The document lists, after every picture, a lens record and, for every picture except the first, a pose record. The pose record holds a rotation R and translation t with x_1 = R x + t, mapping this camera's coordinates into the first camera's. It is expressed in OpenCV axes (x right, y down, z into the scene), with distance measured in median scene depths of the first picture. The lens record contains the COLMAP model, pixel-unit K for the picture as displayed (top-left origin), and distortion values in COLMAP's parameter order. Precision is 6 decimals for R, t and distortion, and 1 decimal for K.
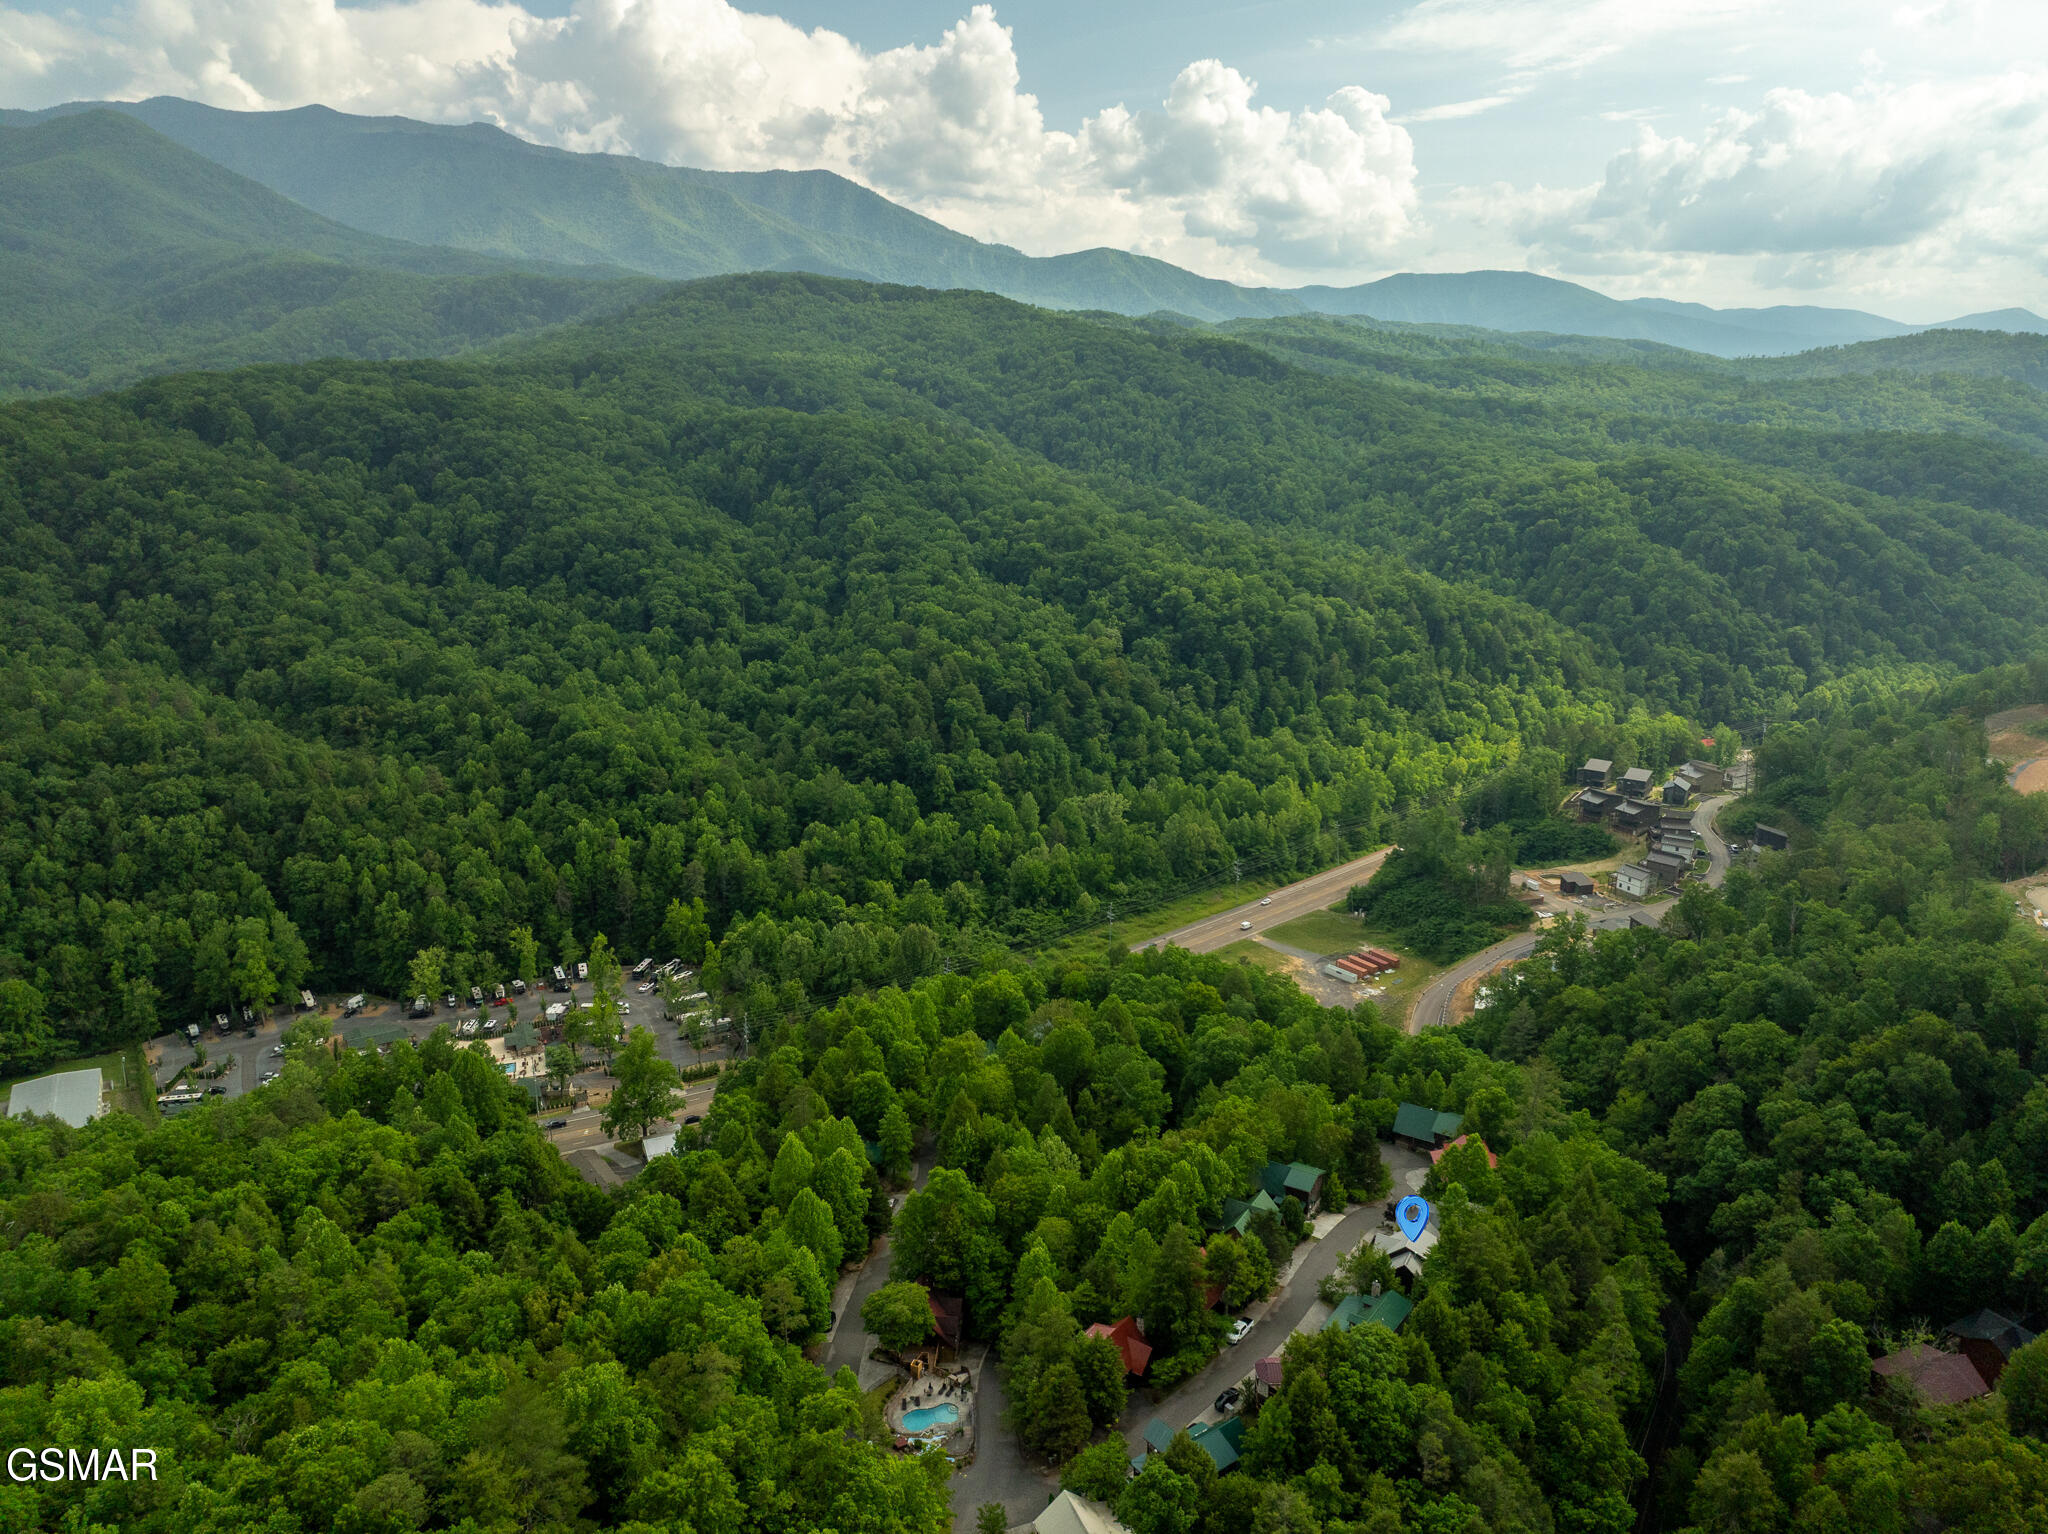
lens RADIAL K [[1461.5, 0, 1023.8], [0, 1461.5, 763.3], [0, 0, 1]] dist [-0.033396, -0.003036]
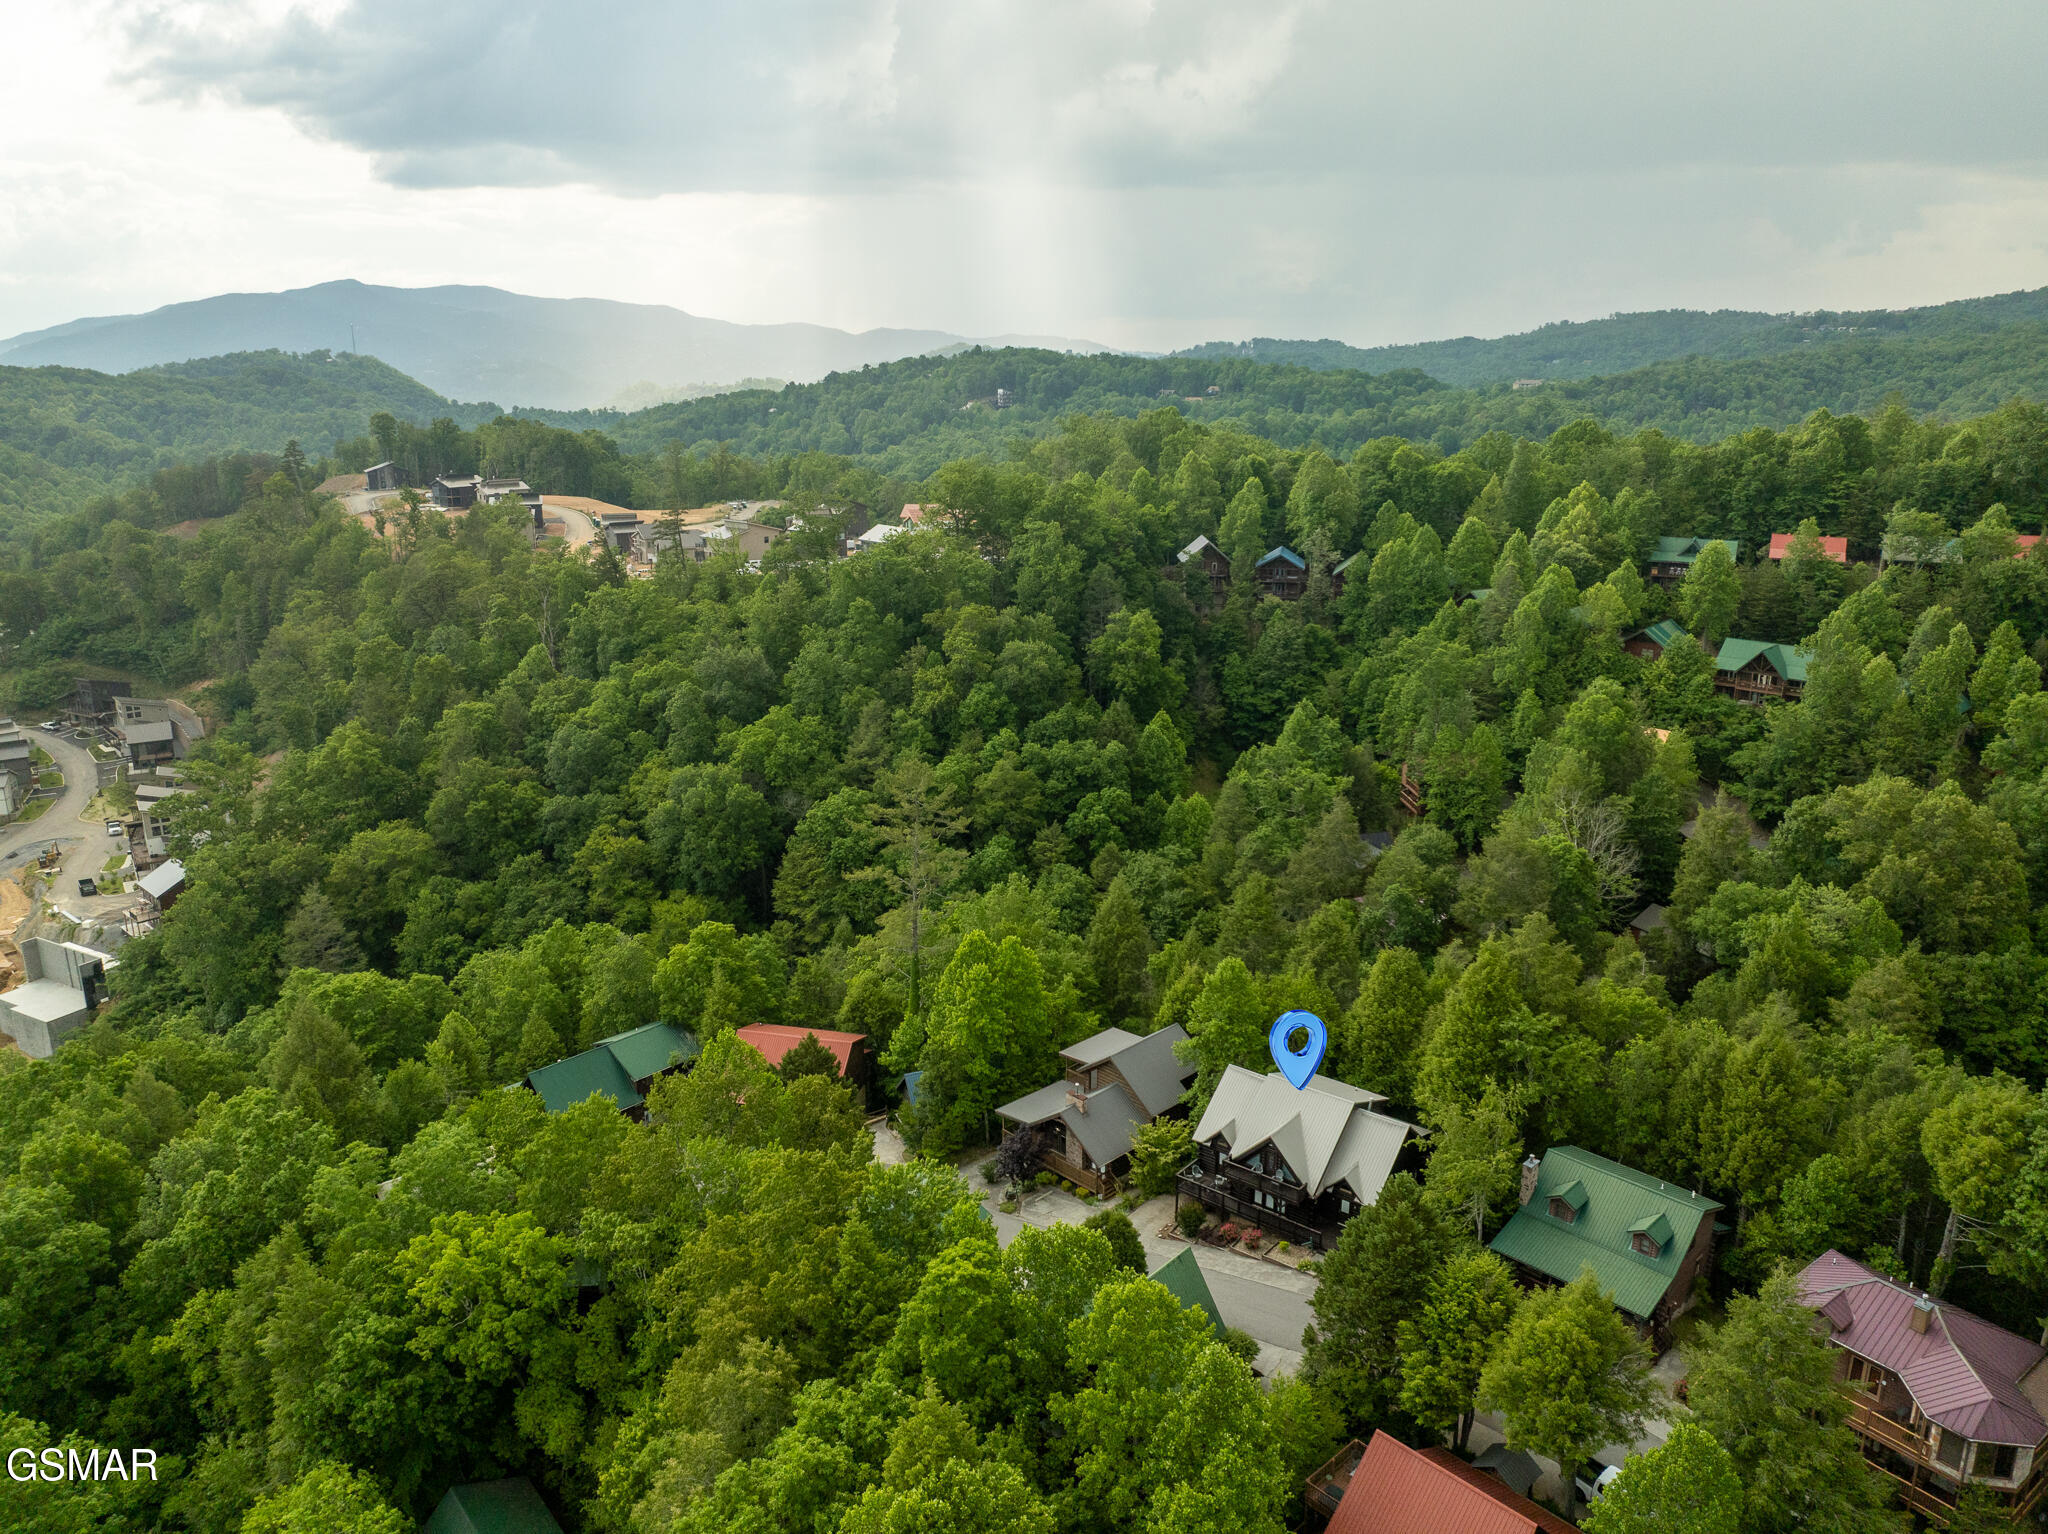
lens RADIAL K [[1424.2, 0, 1030.1], [0, 1424.2, 782.1], [0, 0, 1]] dist [-0.037883, 0.003032]
pose [[0.164686, -0.274351, 0.947423, -0.049644], [0.256361, 0.939433, 0.227475, 0.041799], [-0.952448, 0.205421, 0.225044, 0.348864]]
